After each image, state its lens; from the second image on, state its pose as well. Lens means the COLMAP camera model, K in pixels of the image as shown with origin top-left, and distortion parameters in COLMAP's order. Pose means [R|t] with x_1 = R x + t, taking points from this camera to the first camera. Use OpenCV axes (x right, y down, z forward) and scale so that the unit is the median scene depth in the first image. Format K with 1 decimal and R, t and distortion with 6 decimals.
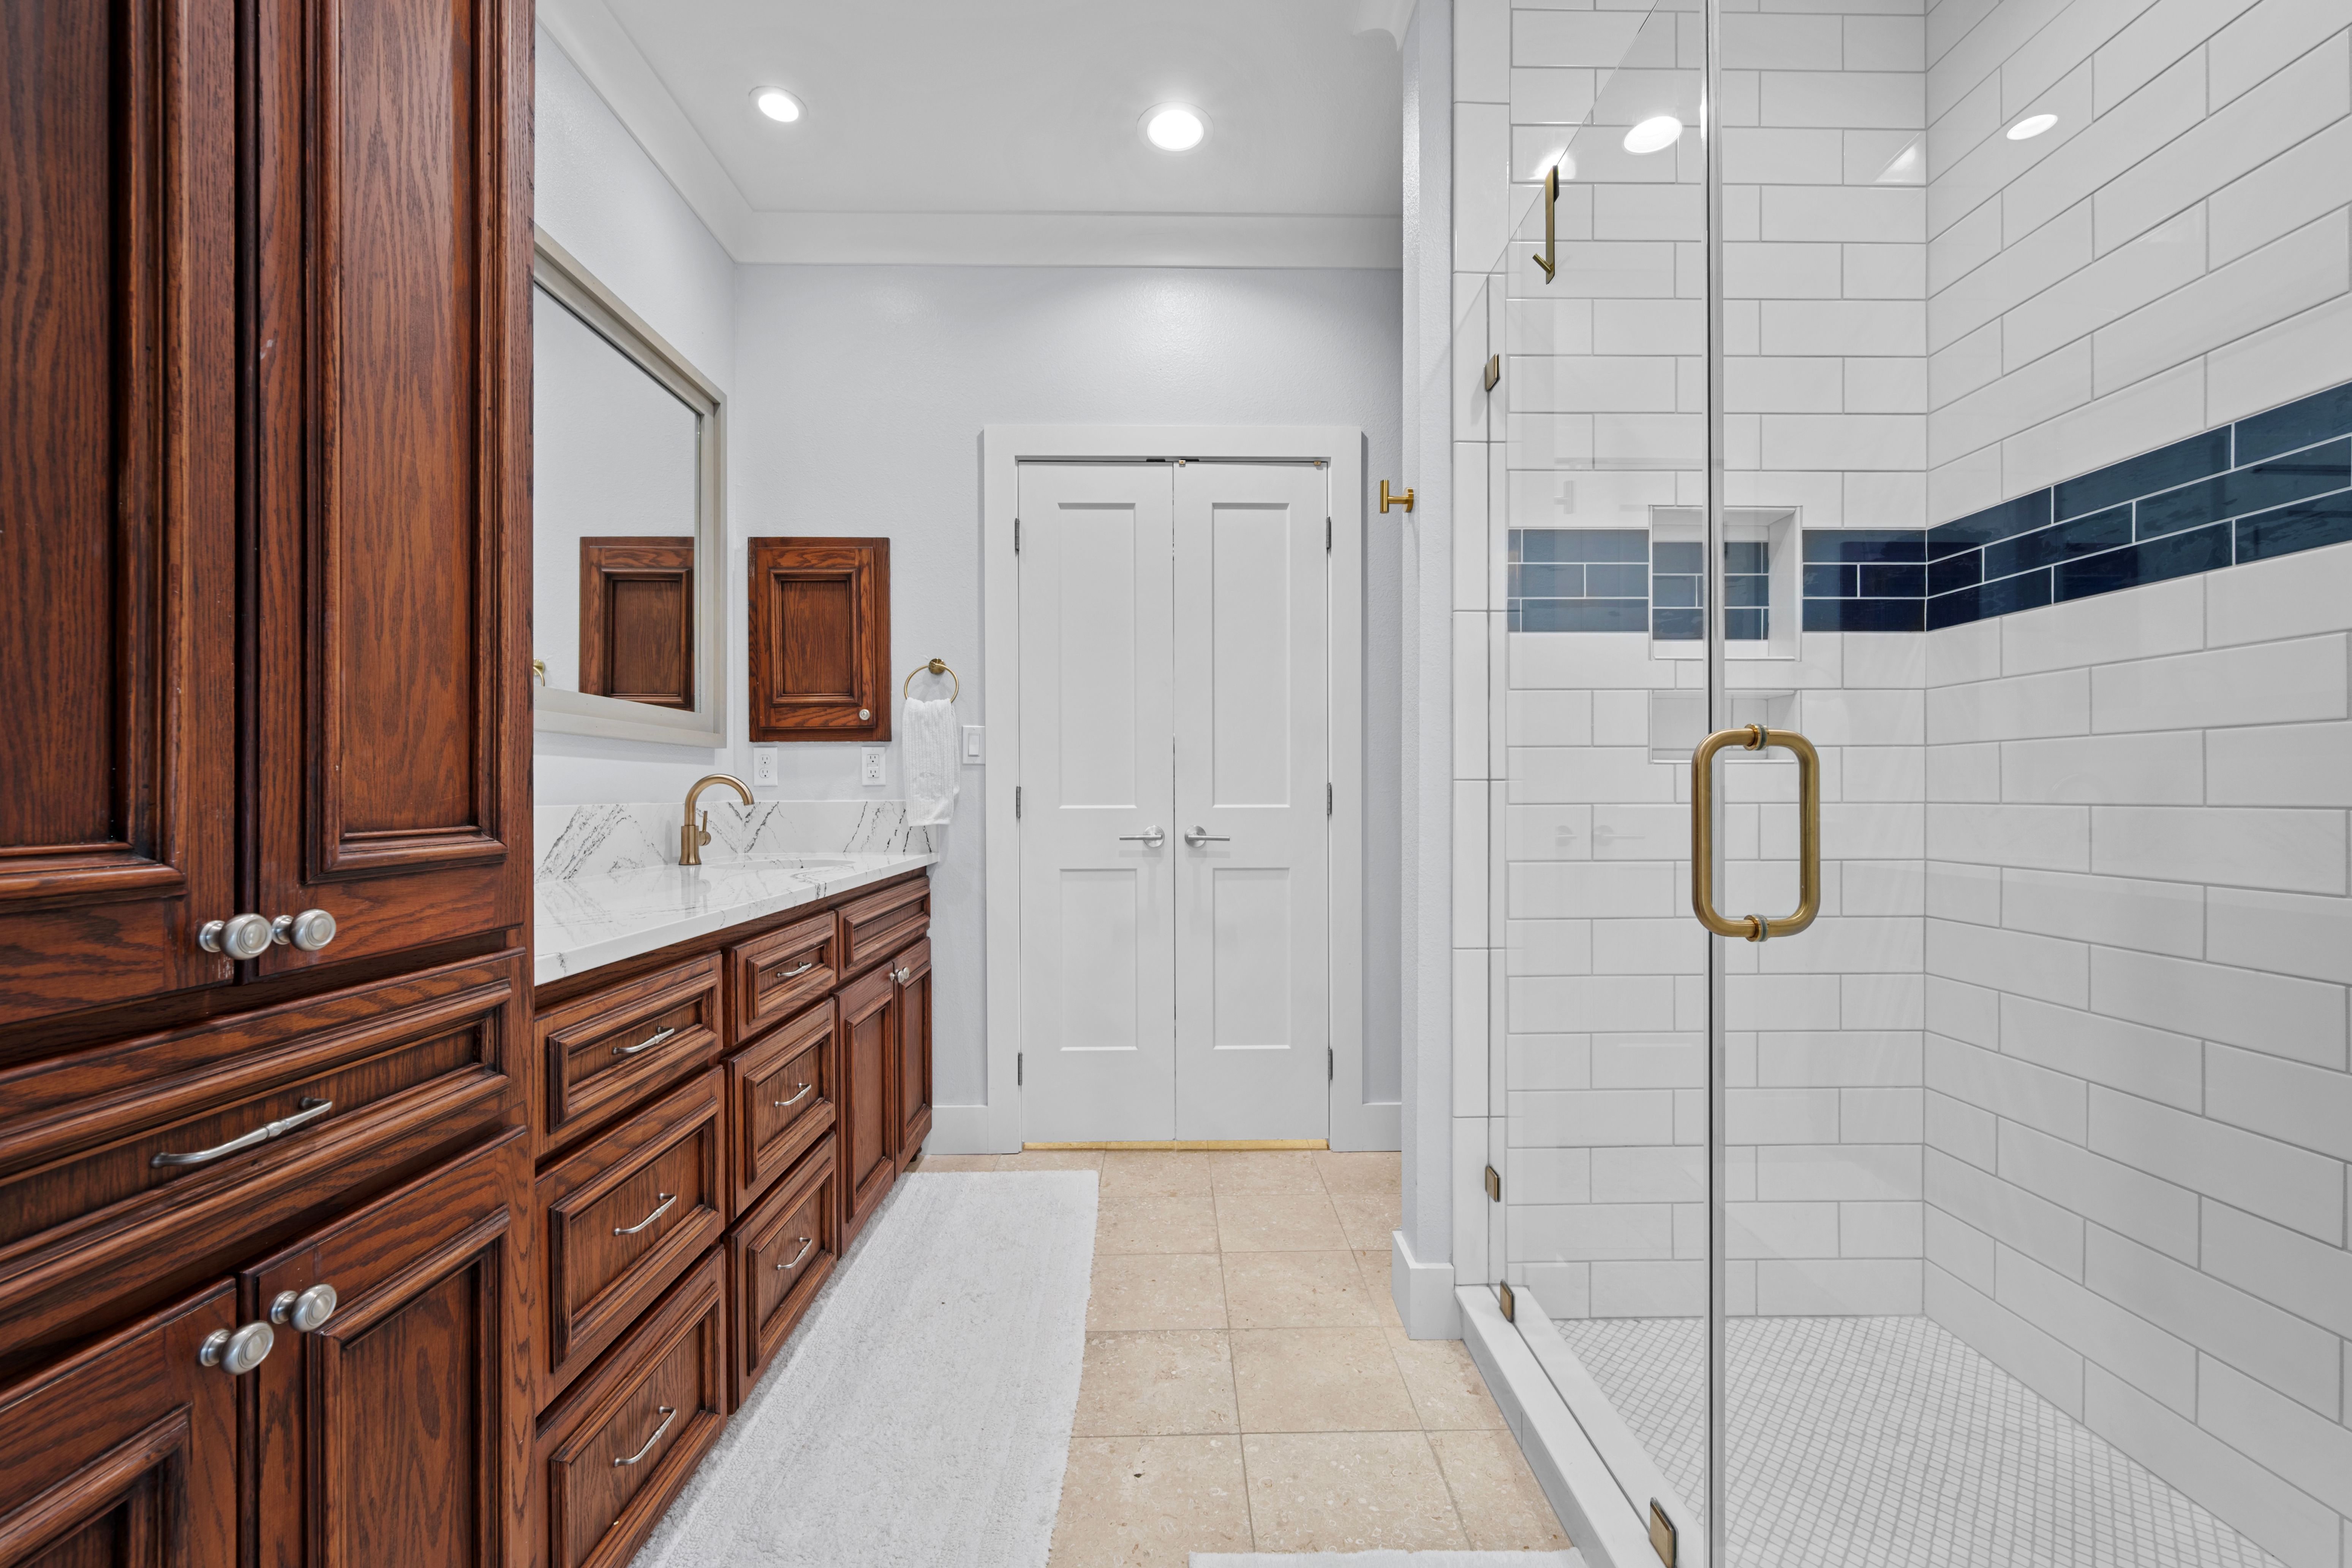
lens RADIAL K [[929.4, 0, 1186.1], [0, 929.4, 788.3], [0, 0, 1]] dist [-0.000977, -0.000004]
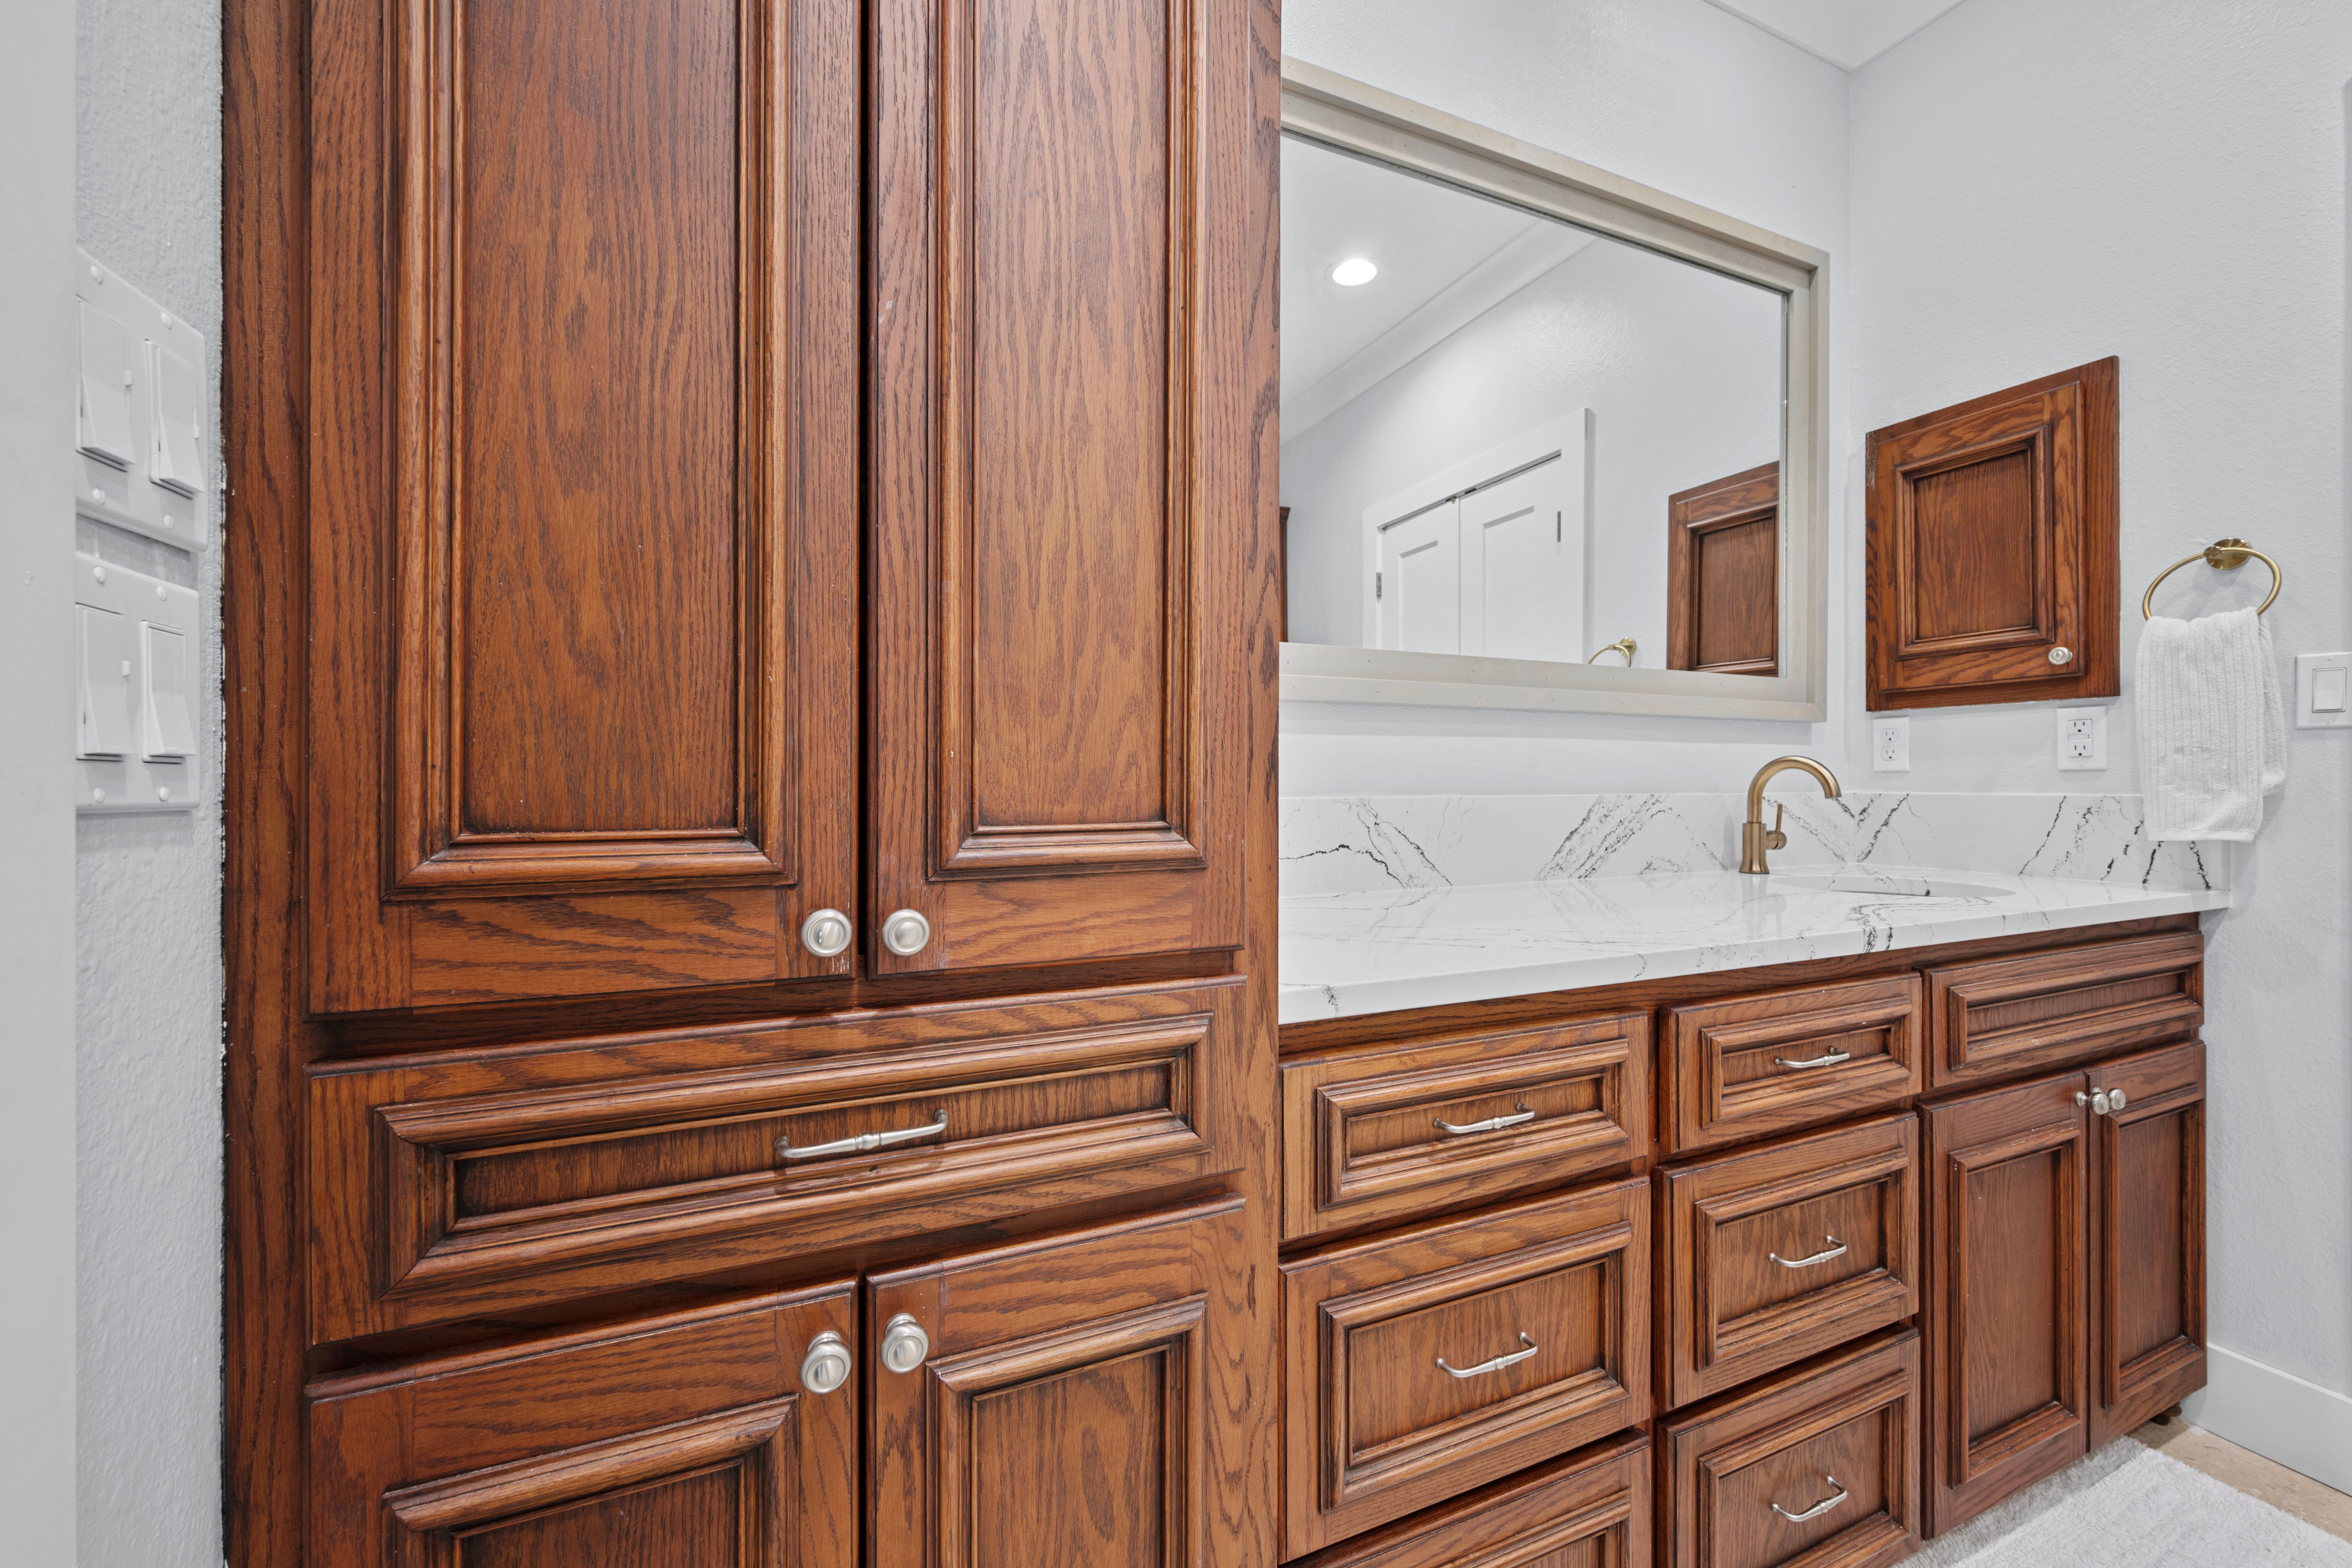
lens RADIAL K [[929.4, 0, 1186.1], [0, 929.4, 788.3], [0, 0, 1]] dist [-0.000977, -0.000004]
pose [[0.387135, 0.005146, -0.922008, 0.001587], [0.005146, 0.999957, 0.007742, 0.004953], [0.922008, -0.007742, 0.387092, 0.774066]]
